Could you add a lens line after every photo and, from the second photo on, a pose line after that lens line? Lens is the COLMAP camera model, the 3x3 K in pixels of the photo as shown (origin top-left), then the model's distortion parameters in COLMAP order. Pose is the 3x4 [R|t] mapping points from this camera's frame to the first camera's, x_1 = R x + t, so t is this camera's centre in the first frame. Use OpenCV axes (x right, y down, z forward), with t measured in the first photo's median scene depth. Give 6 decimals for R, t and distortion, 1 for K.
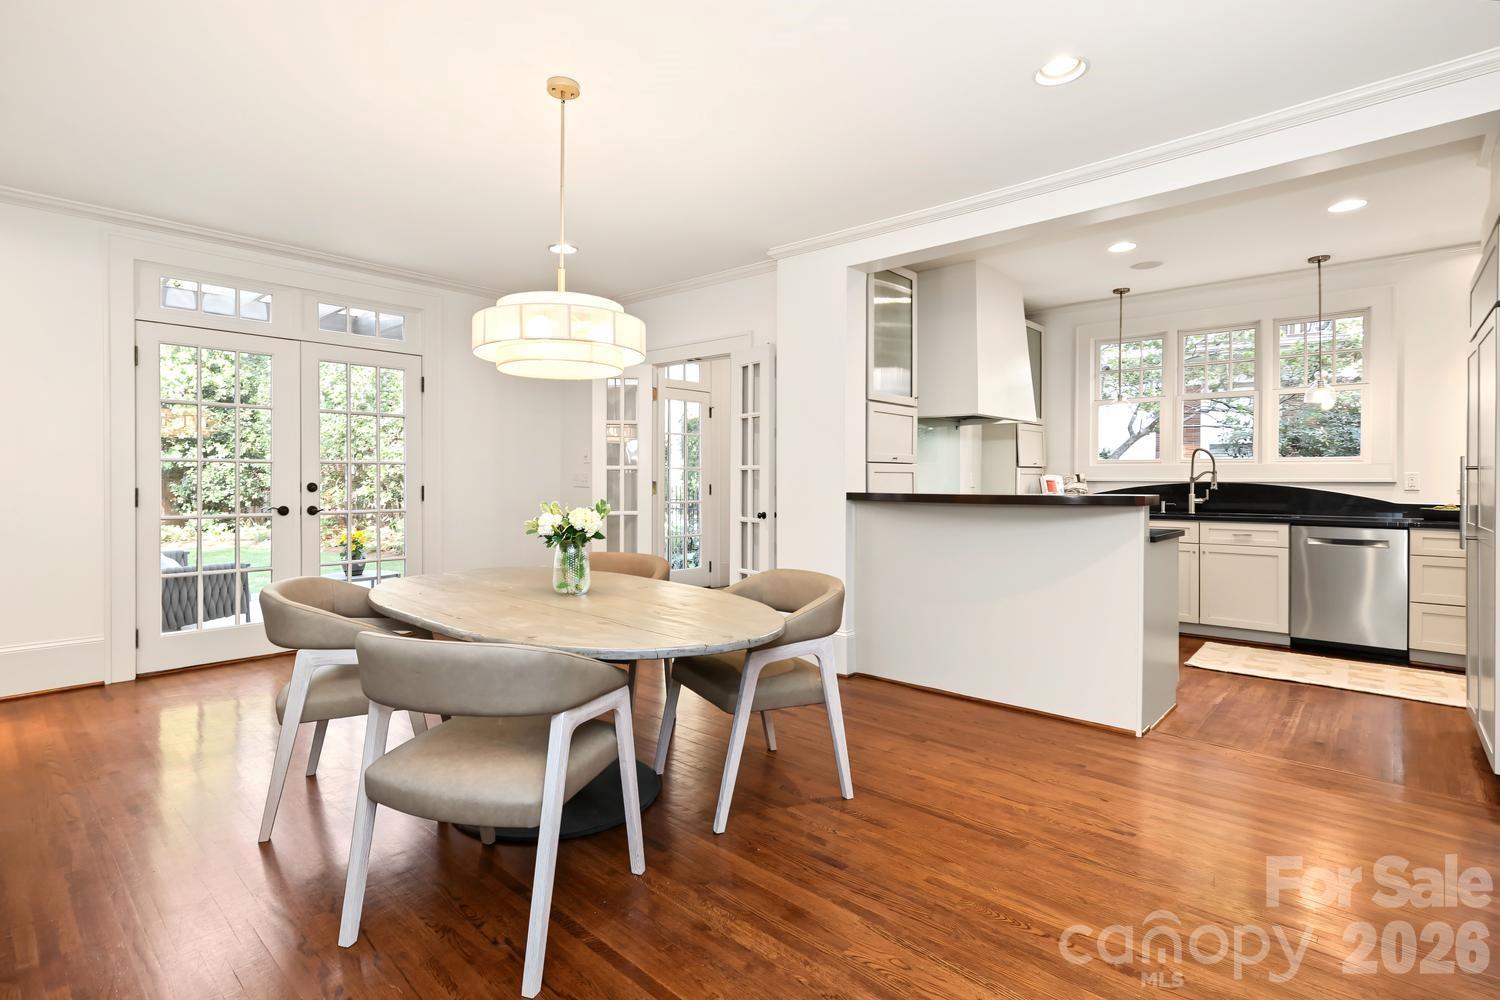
lens RADIAL K [[706.6, 0, 752.6], [0, 706.6, 495.8], [0, 0, 1]] dist [0.001108, 0.000529]
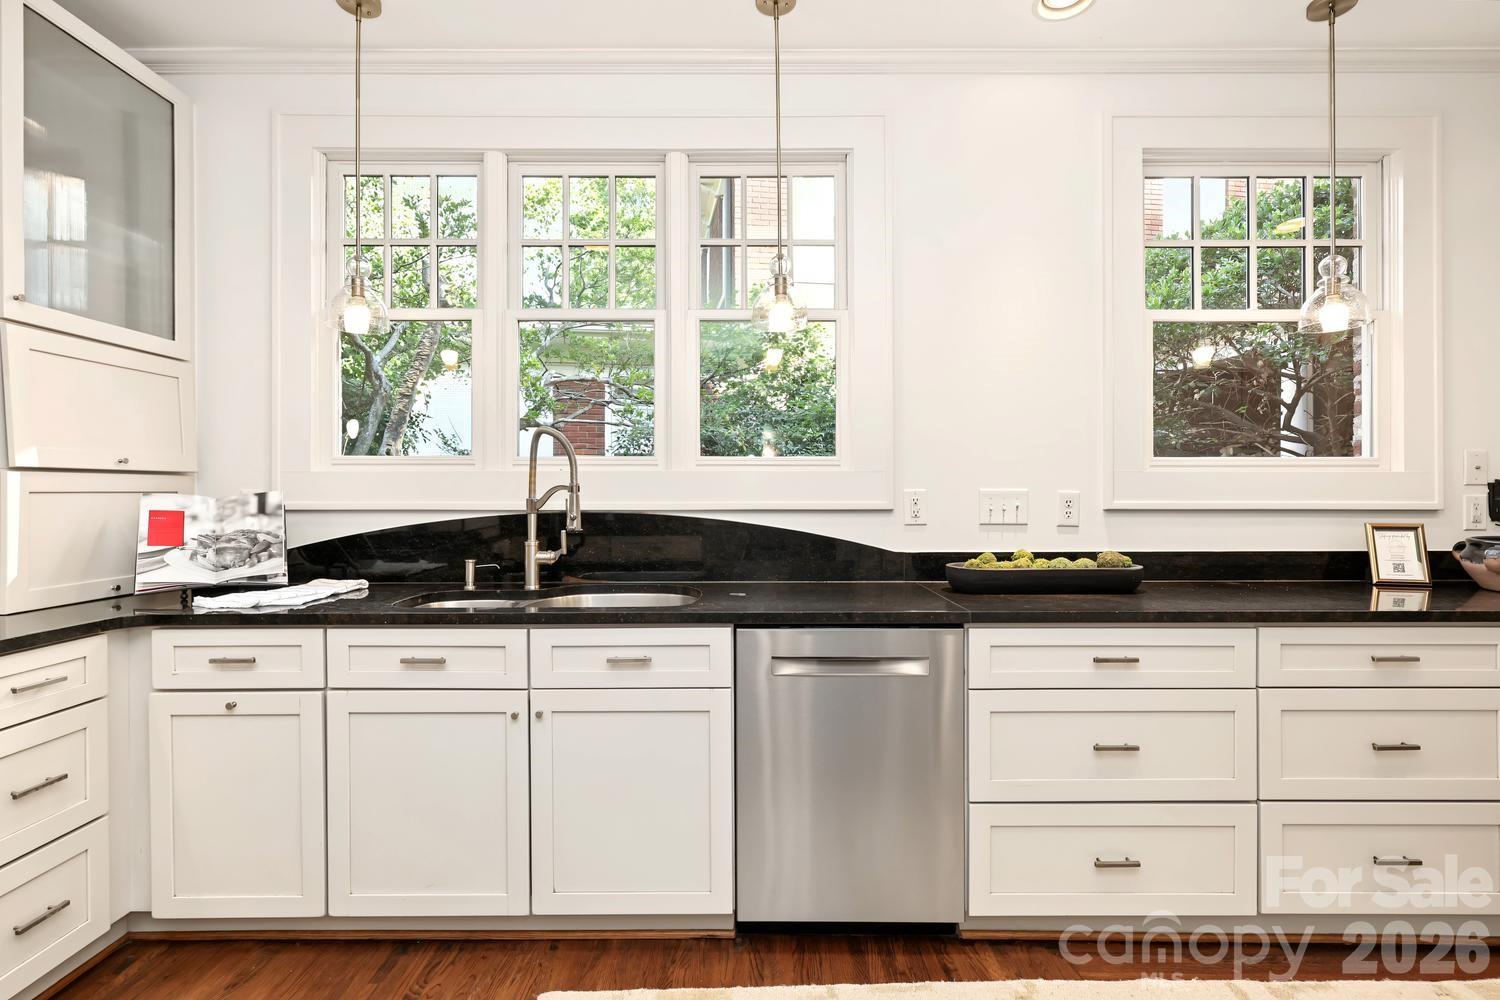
lens RADIAL K [[706.6, 0, 752.6], [0, 706.6, 495.8], [0, 0, 1]] dist [0.001108, 0.000529]
pose [[0.738371, -0.005029, 0.674377, 0.450478], [0.021892, 0.999624, -0.016514, -0.019367], [-0.674040, 0.026957, 0.738203, 0.625976]]
